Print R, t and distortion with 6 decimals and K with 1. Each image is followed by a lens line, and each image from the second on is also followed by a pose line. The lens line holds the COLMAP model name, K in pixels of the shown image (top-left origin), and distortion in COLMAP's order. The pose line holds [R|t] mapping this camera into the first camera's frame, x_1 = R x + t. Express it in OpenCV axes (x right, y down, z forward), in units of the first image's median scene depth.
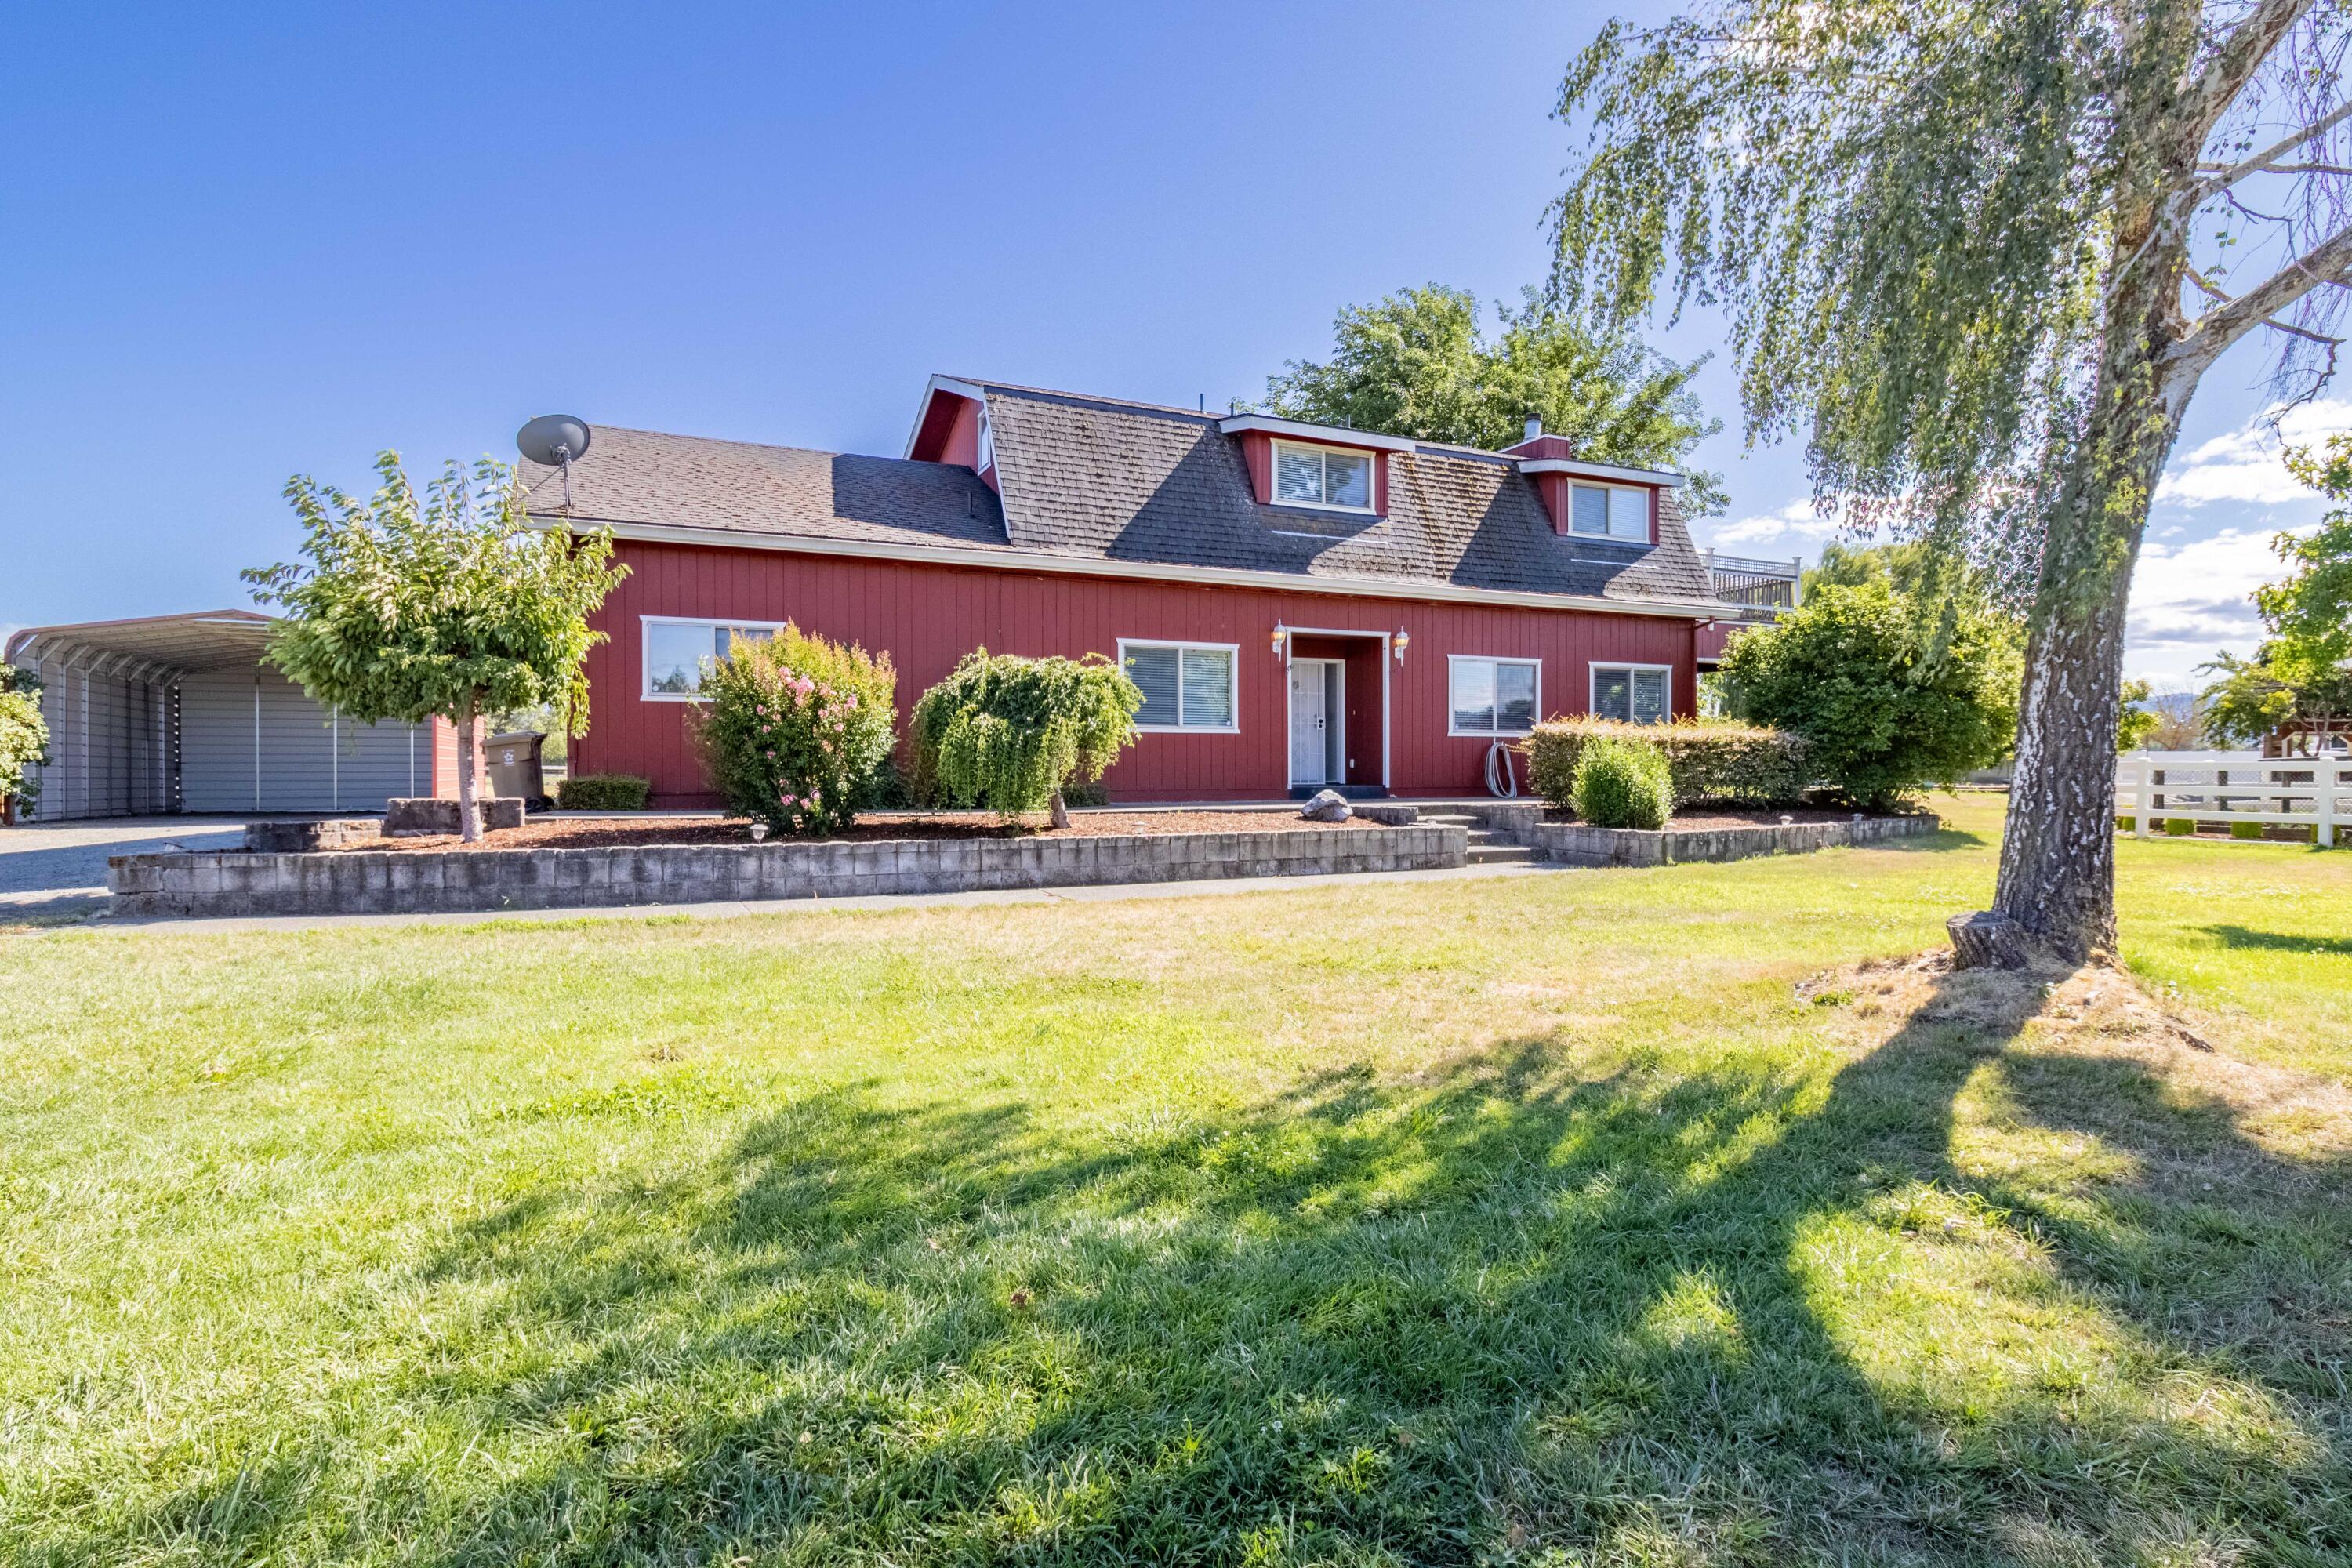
lens RADIAL K [[1201.2, 0, 1176.8], [0, 1201.2, 792.4], [0, 0, 1]] dist [-0.001379, -0.000494]
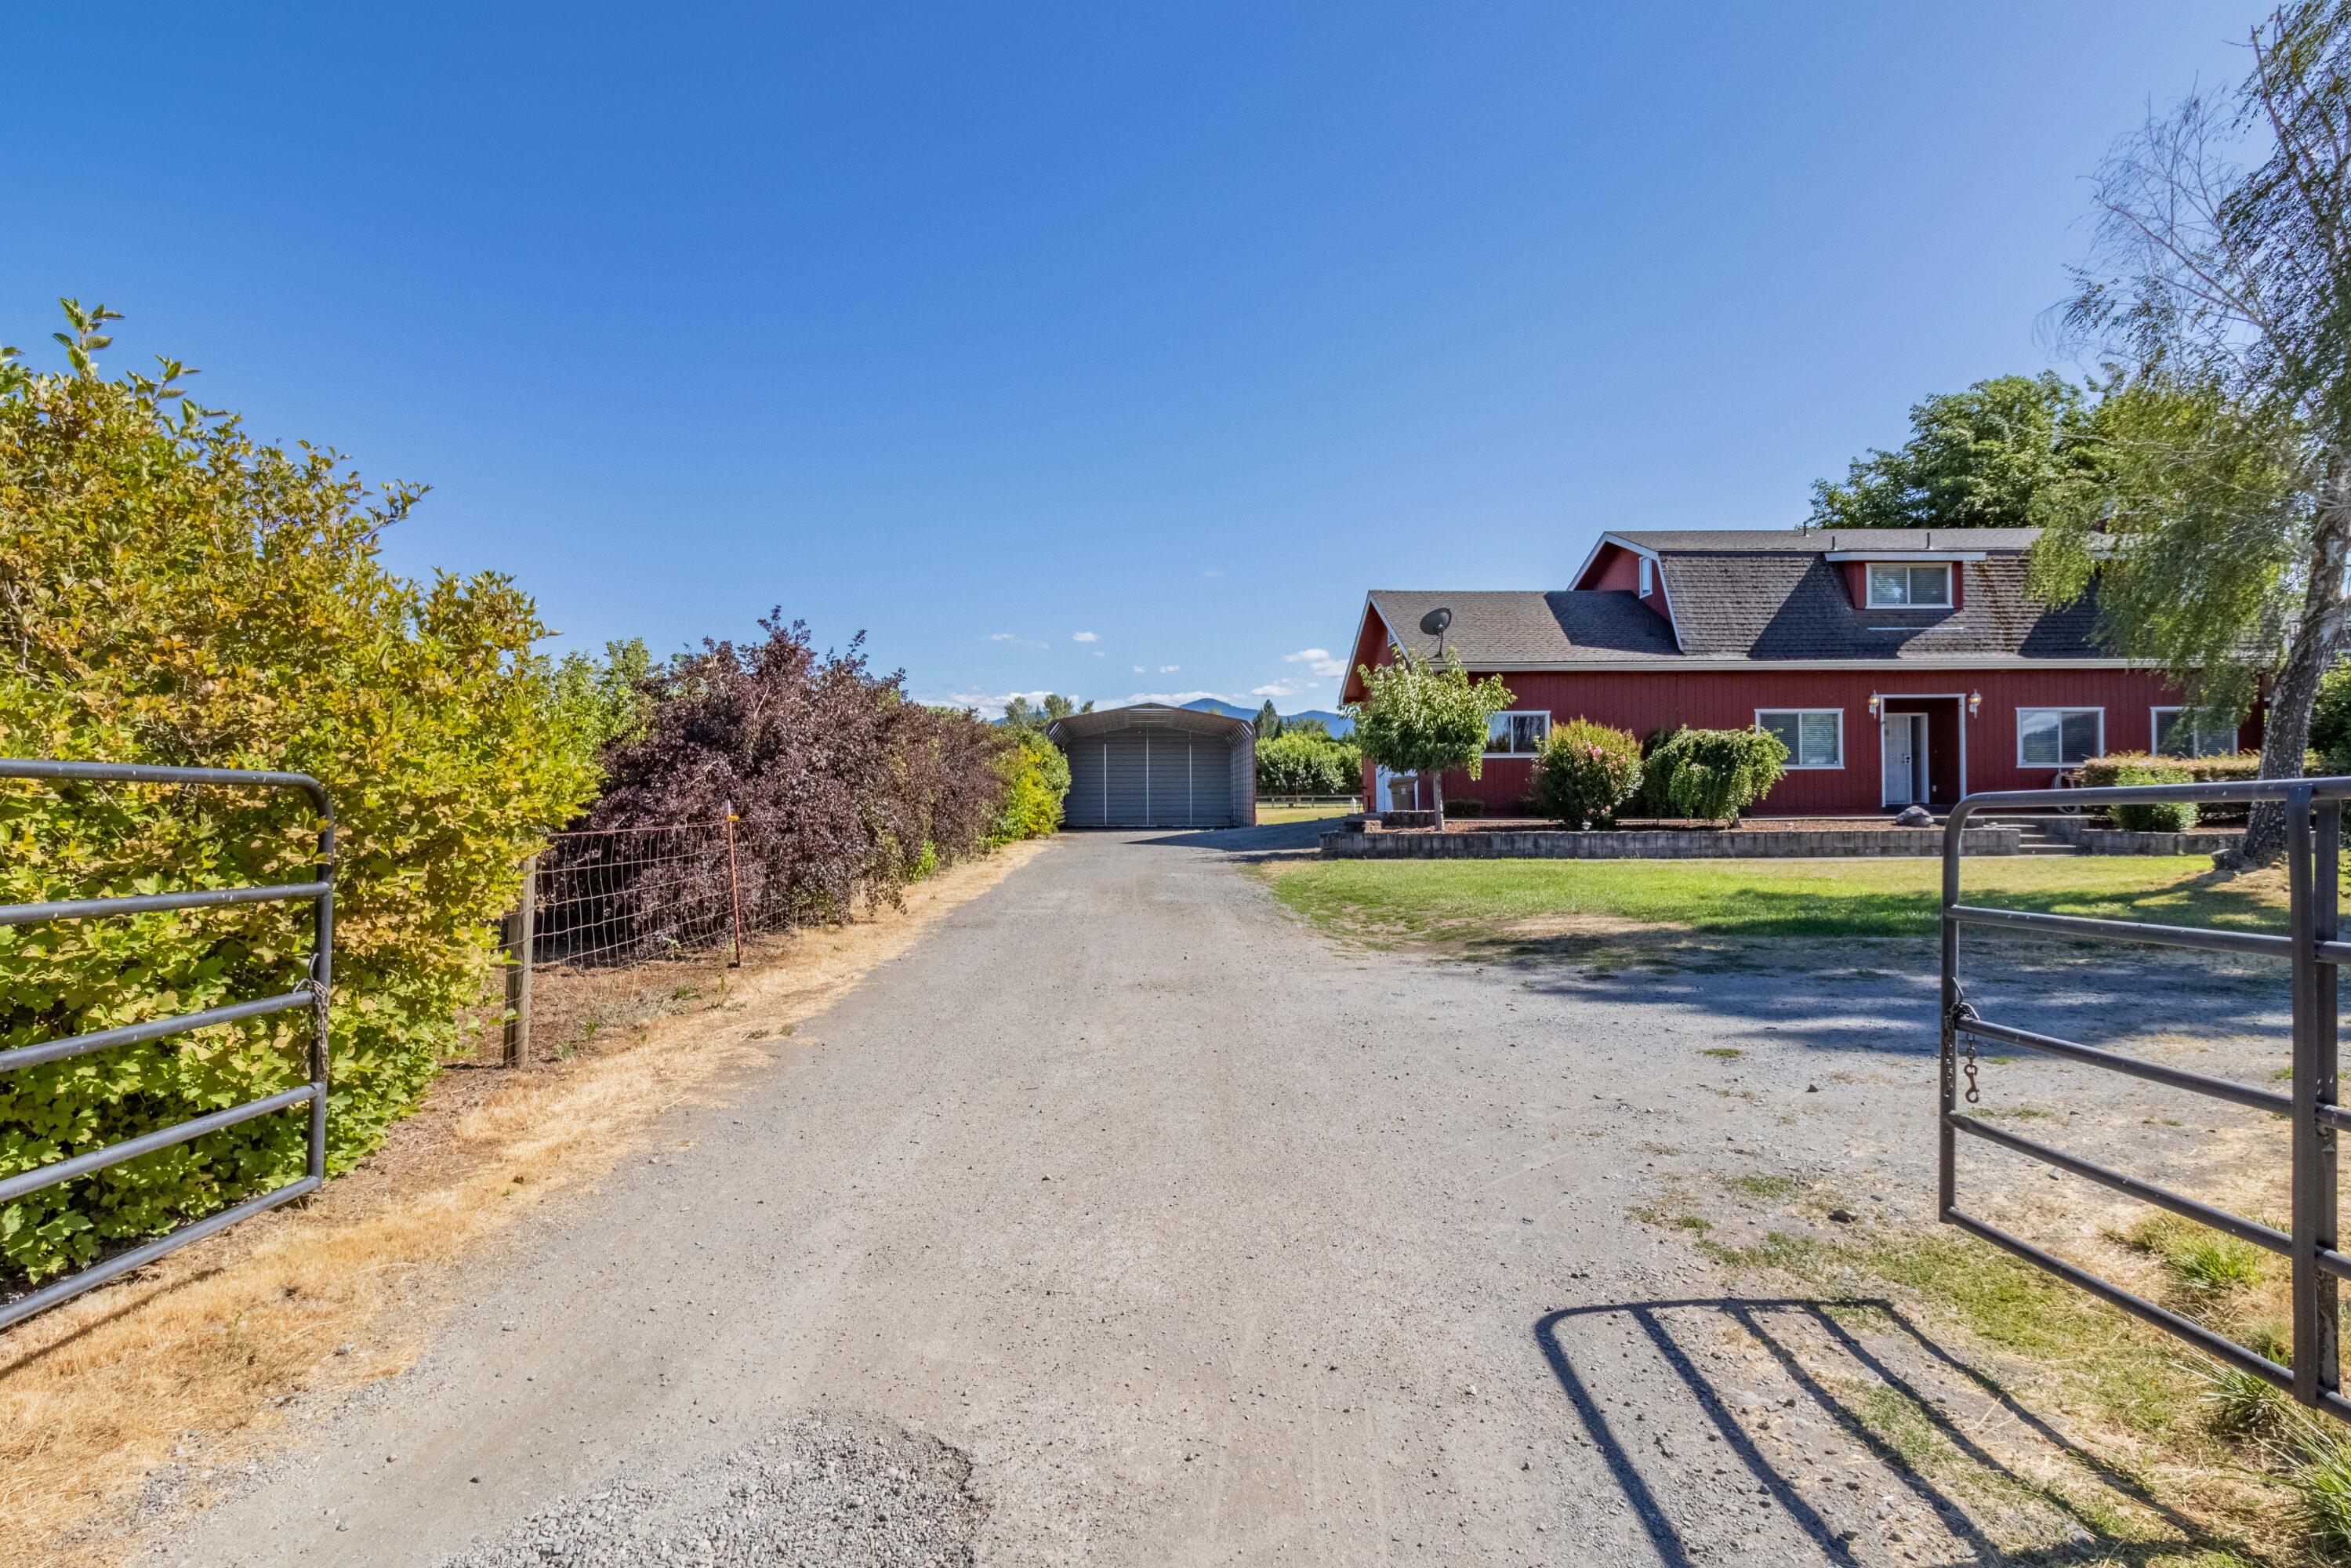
lens RADIAL K [[1200.7, 0, 1176.3], [0, 1200.7, 792.4], [0, 0, 1]] dist [-0.001379, -0.000494]
pose [[0.910770, -0.007972, -0.412837, -0.096859], [-0.001613, 0.999737, -0.022862, 0.016342], [0.412910, 0.021488, 0.910518, -0.756517]]
